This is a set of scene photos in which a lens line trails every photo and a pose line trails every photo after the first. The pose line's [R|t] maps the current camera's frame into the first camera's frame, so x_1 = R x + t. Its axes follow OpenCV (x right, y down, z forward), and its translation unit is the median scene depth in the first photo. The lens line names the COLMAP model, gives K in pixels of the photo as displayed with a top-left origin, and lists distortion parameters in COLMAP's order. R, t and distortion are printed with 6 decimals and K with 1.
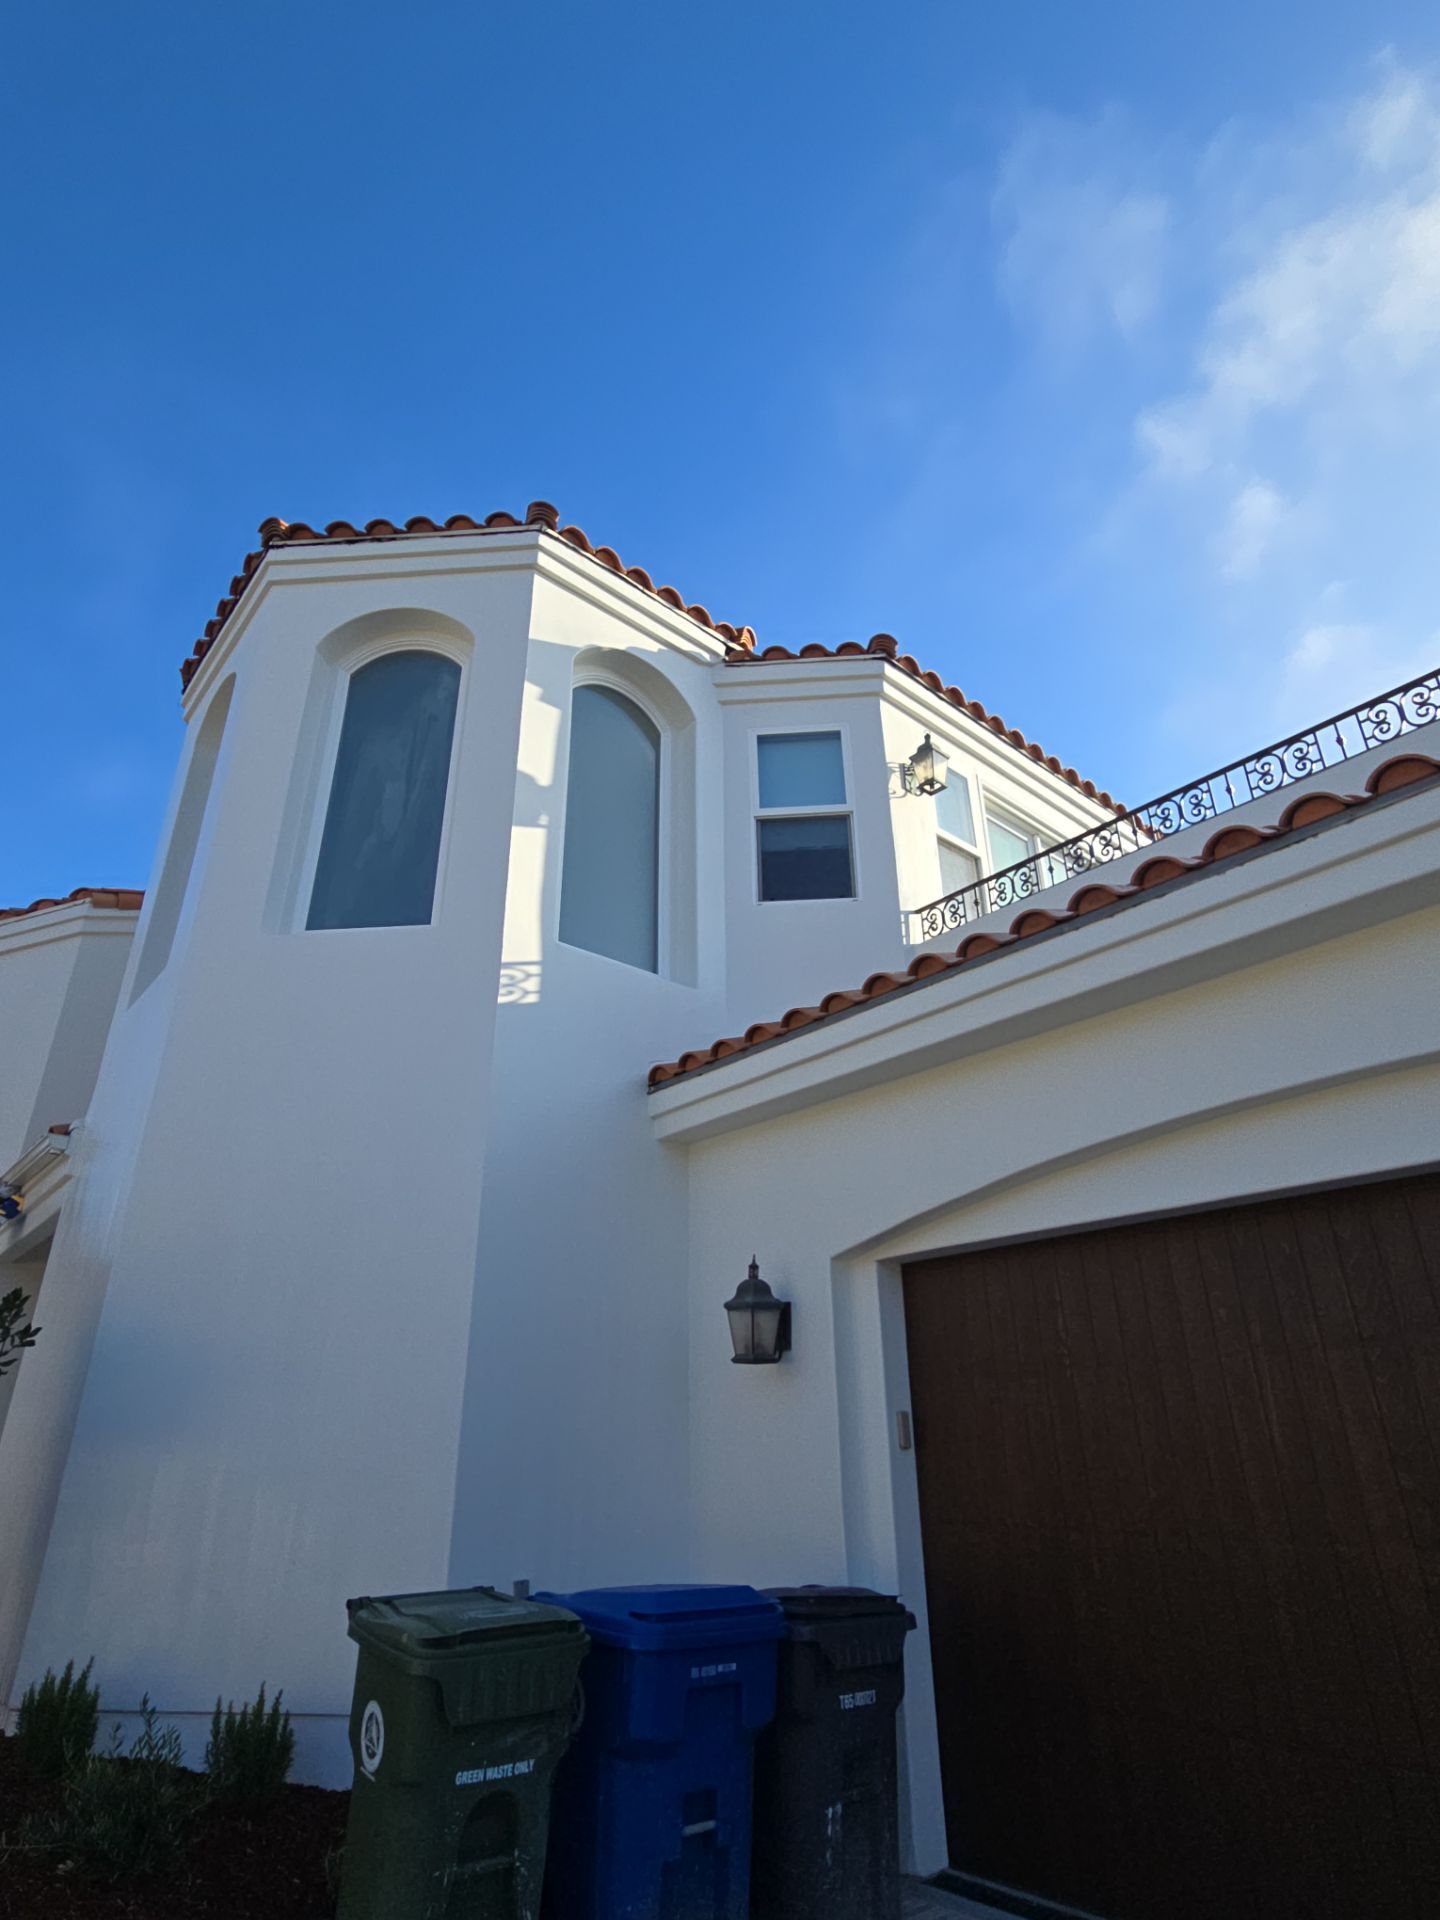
lens RADIAL K [[1043.3, 0, 719.7], [0, 1043.3, 960.4], [0, 0, 1]] dist [0.006411, -0.003758]
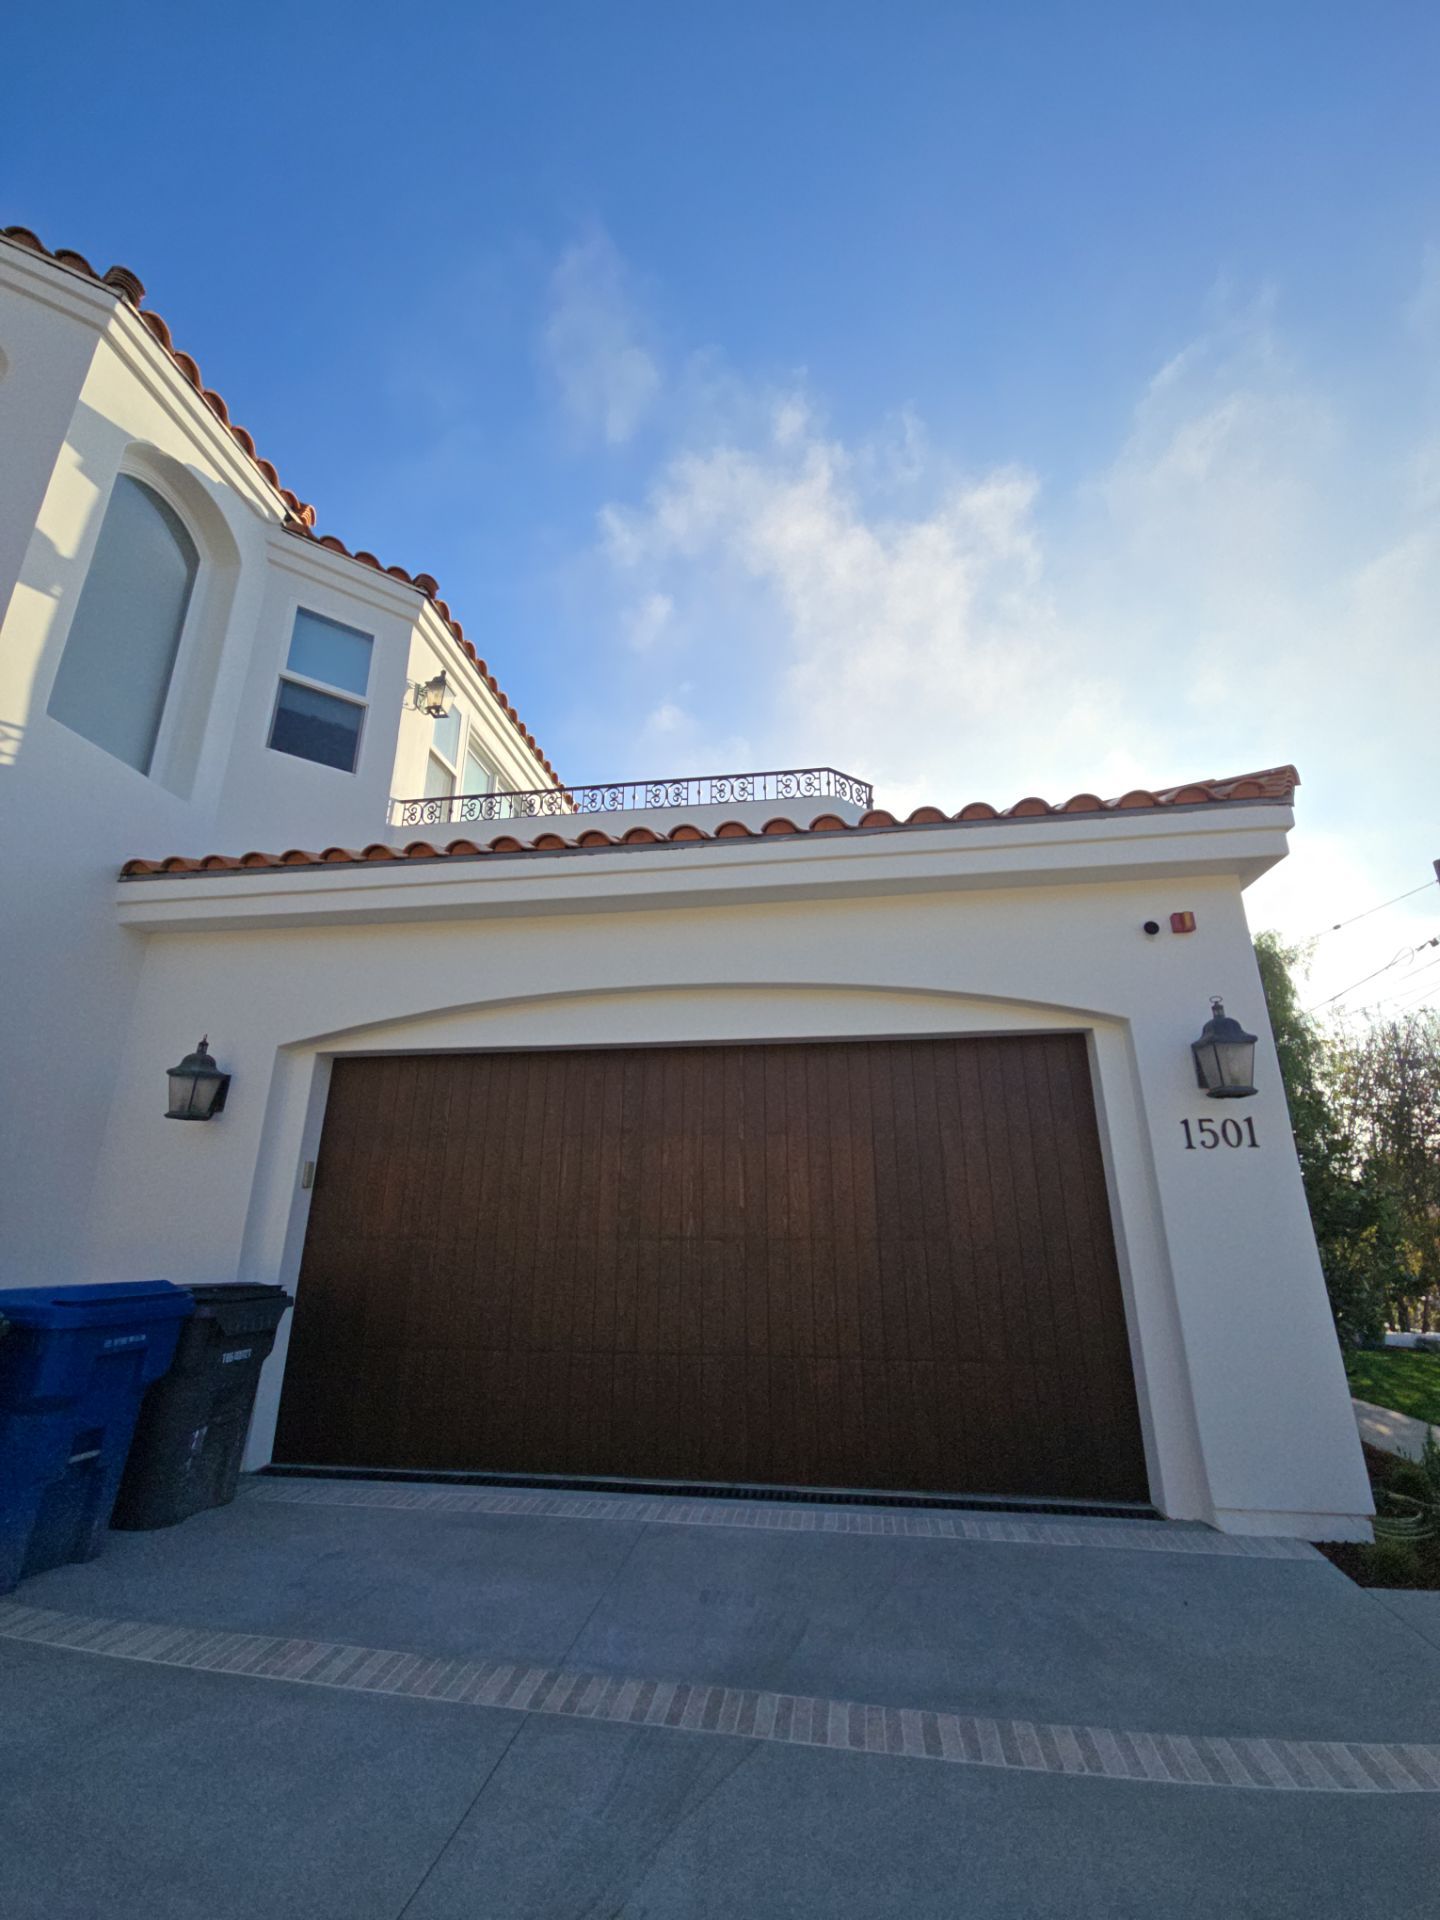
lens RADIAL K [[787.3, 0, 736.9], [0, 787.3, 963.6], [0, 0, 1]] dist [0.003819, -0.001837]
pose [[0.747048, 0.208370, 0.631270, -0.090193], [-0.288444, 0.957160, 0.025406, 0.001165], [-0.598932, -0.201065, 0.775147, -0.056927]]
